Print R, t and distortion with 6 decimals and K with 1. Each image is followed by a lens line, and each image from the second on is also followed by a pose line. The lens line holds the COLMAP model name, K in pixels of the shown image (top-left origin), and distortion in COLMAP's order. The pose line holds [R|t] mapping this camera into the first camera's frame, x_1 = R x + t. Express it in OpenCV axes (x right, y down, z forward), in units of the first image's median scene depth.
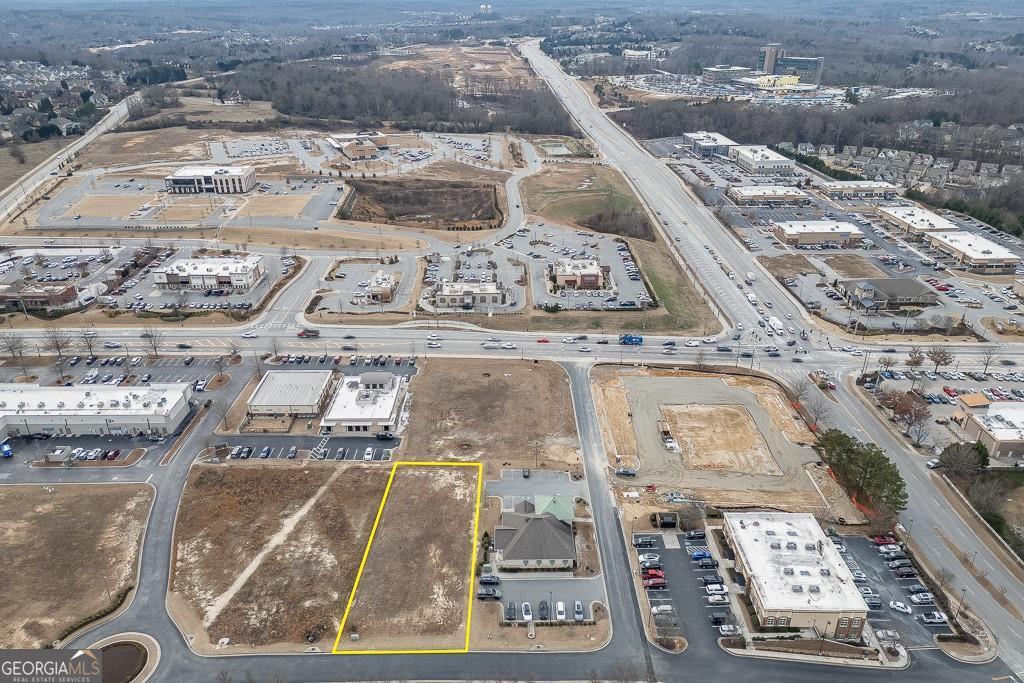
lens RADIAL K [[708.0, 0, 509.5], [0, 708.0, 340.4], [0, 0, 1]] dist [0.115127, -0.124132]
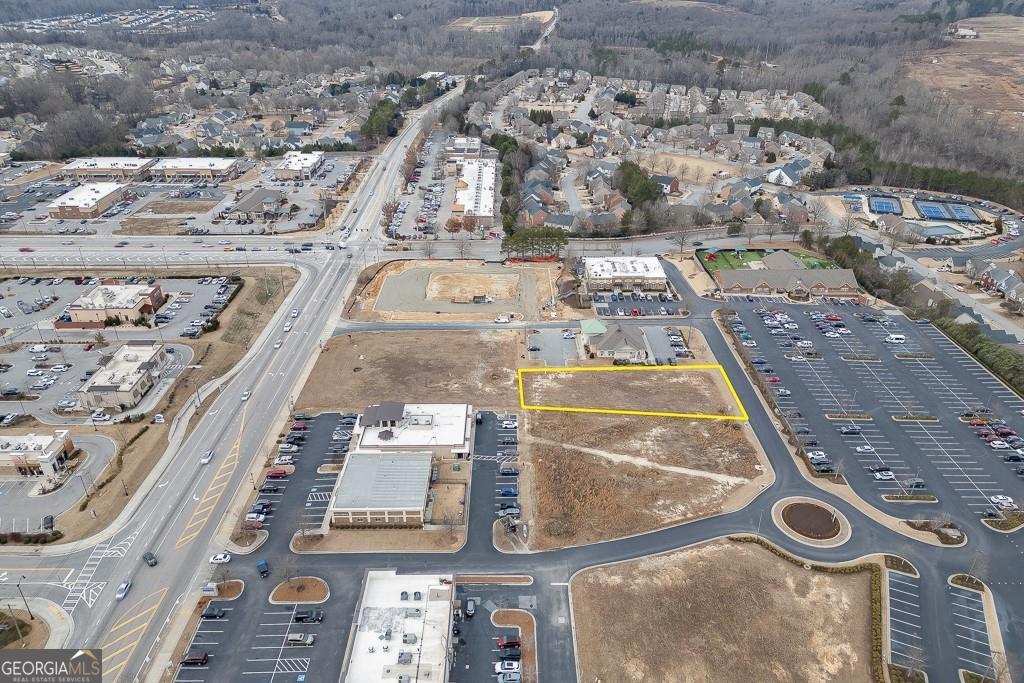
lens RADIAL K [[708.0, 0, 509.5], [0, 708.0, 340.4], [0, 0, 1]] dist [0.115127, -0.124132]
pose [[-0.004521, -0.476977, 0.878904, -0.708211], [0.430722, 0.792275, 0.432179, -0.251808], [-0.902473, 0.380517, 0.201863, 0.535802]]
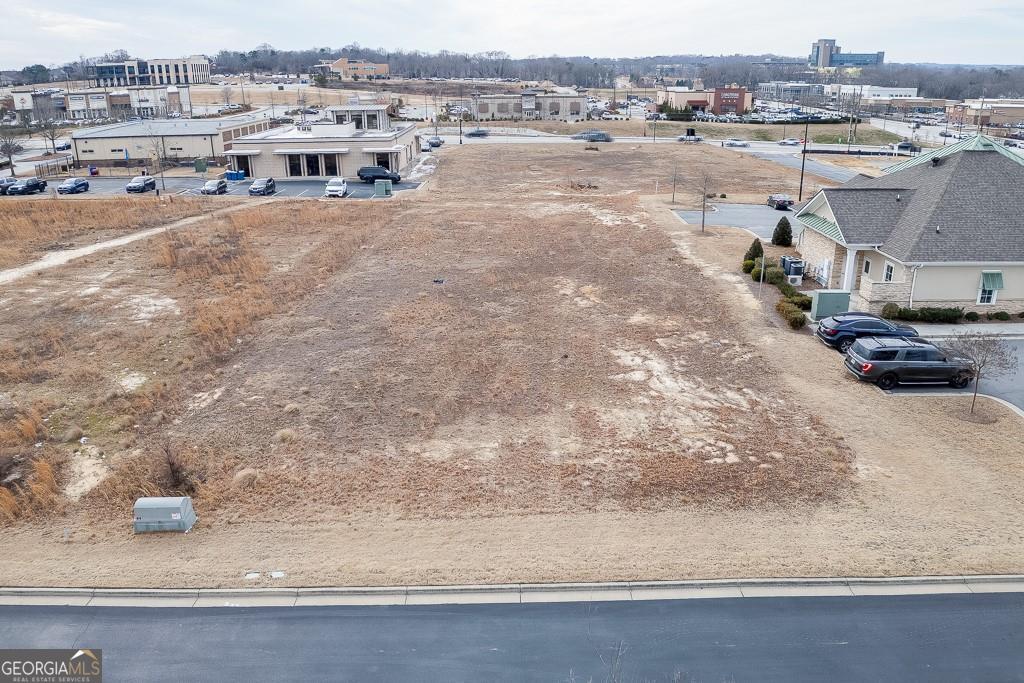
lens RADIAL K [[765.5, 0, 512.0], [0, 765.5, 341.5], [0, 0, 1]] dist [-0.001463, -0.119587]
pose [[0.999973, -0.006562, -0.003330, -0.073738], [0.006173, 0.994372, -0.105765, 0.199754], [0.004006, 0.105741, 0.994386, 0.429949]]
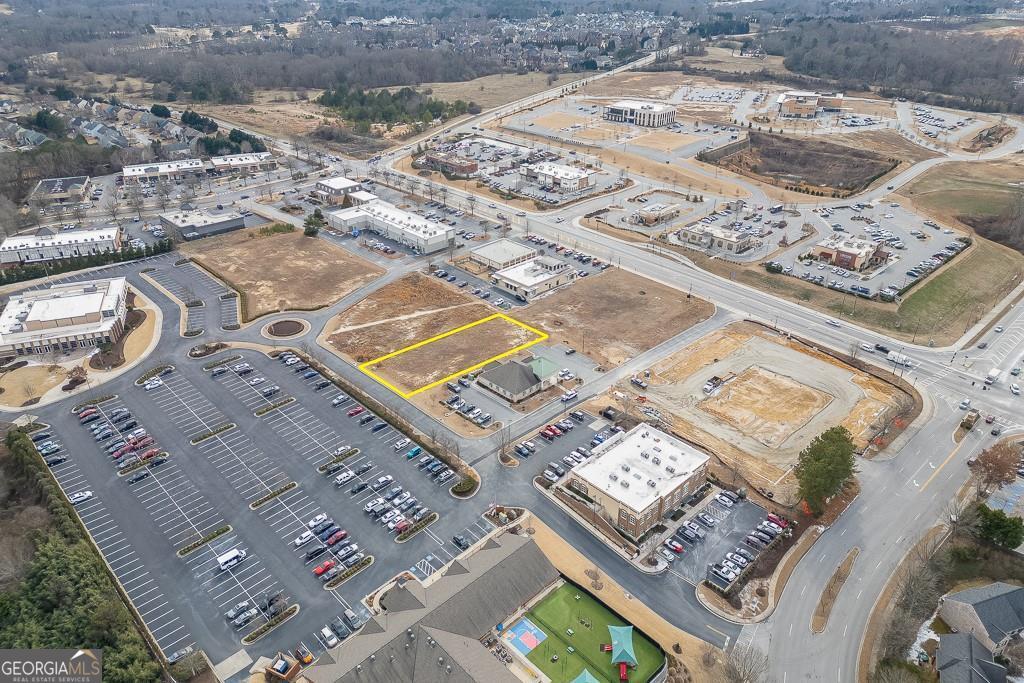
lens RADIAL K [[708.0, 0, 509.5], [0, 708.0, 340.4], [0, 0, 1]] dist [0.115127, -0.124132]
pose [[0.692999, 0.345224, -0.632908, 0.490860], [-0.315258, 0.934621, 0.164607, -0.000235], [0.648356, 0.085457, 0.756526, -0.000406]]
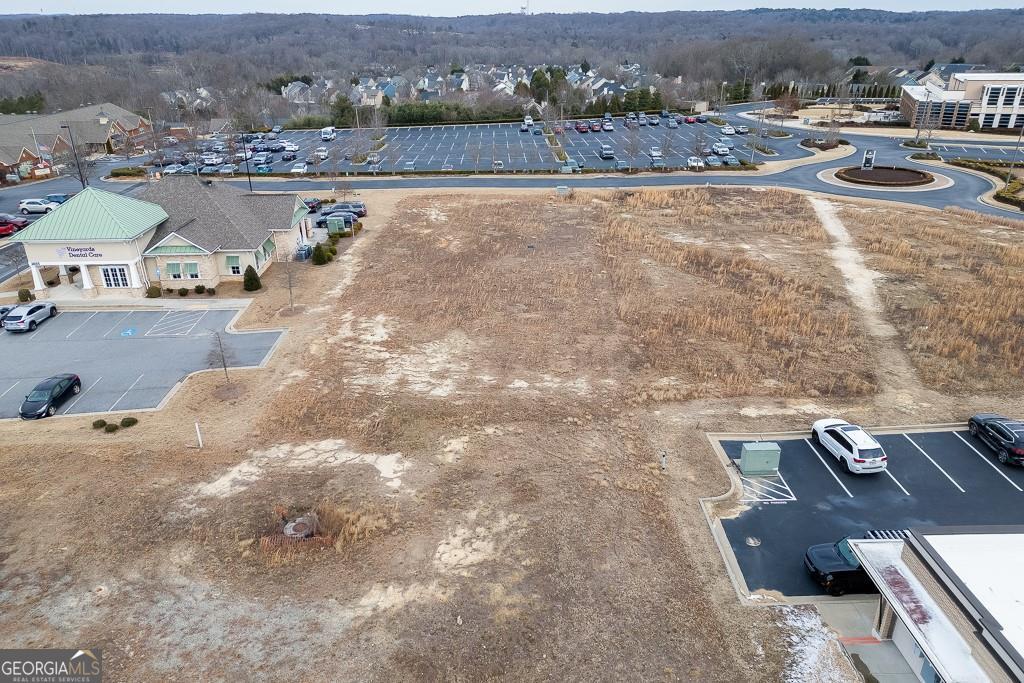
lens RADIAL K [[708.0, 0, 509.5], [0, 708.0, 340.4], [0, 0, 1]] dist [0.115127, -0.124132]
pose [[-0.999632, 0.019222, -0.019149, -0.076860], [-0.001915, 0.653993, 0.756499, 0.003850], [0.027065, 0.756257, -0.653715, 0.775260]]
